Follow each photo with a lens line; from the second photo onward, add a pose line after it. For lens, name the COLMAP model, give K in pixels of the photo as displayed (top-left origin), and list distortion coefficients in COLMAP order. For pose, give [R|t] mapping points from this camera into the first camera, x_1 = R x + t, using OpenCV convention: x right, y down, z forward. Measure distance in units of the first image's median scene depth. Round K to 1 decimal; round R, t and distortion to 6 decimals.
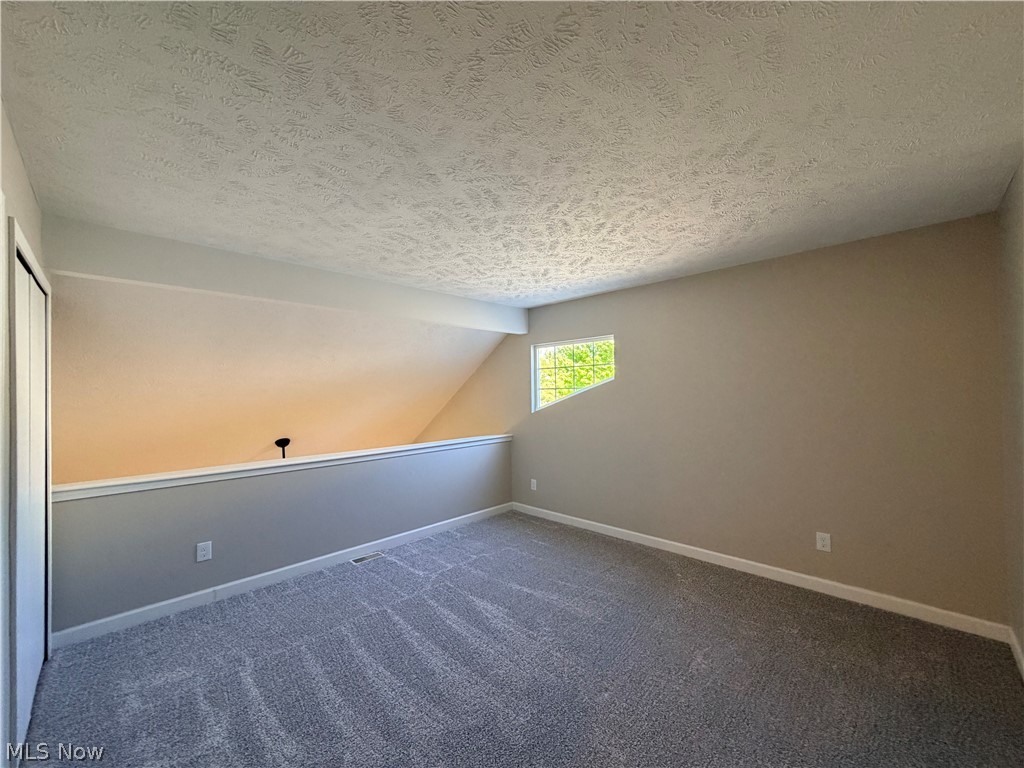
lens RADIAL K [[406.7, 0, 510.3], [0, 406.7, 386.9], [0, 0, 1]] dist [-0.003363, -0.000103]
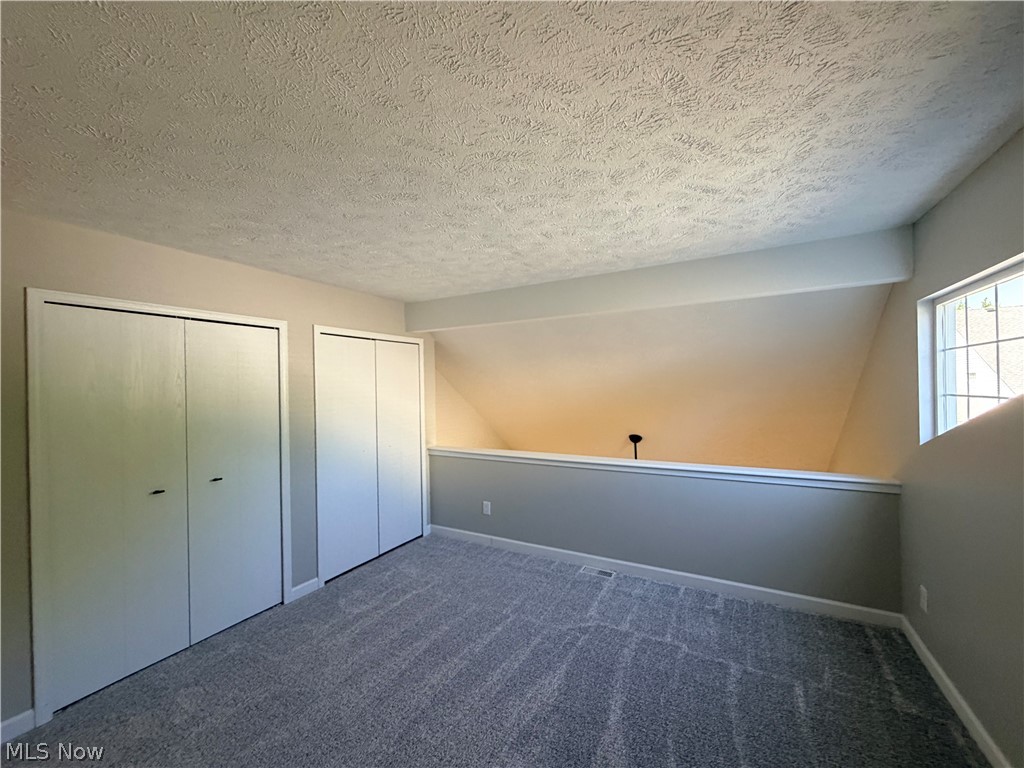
lens RADIAL K [[406.7, 0, 510.3], [0, 406.7, 386.9], [0, 0, 1]] dist [-0.003363, -0.000103]
pose [[0.273588, 0.011297, -0.961781, 0.516383], [0.024870, 0.999514, 0.018815, -0.034172], [0.961526, -0.029067, 0.273174, 0.579575]]
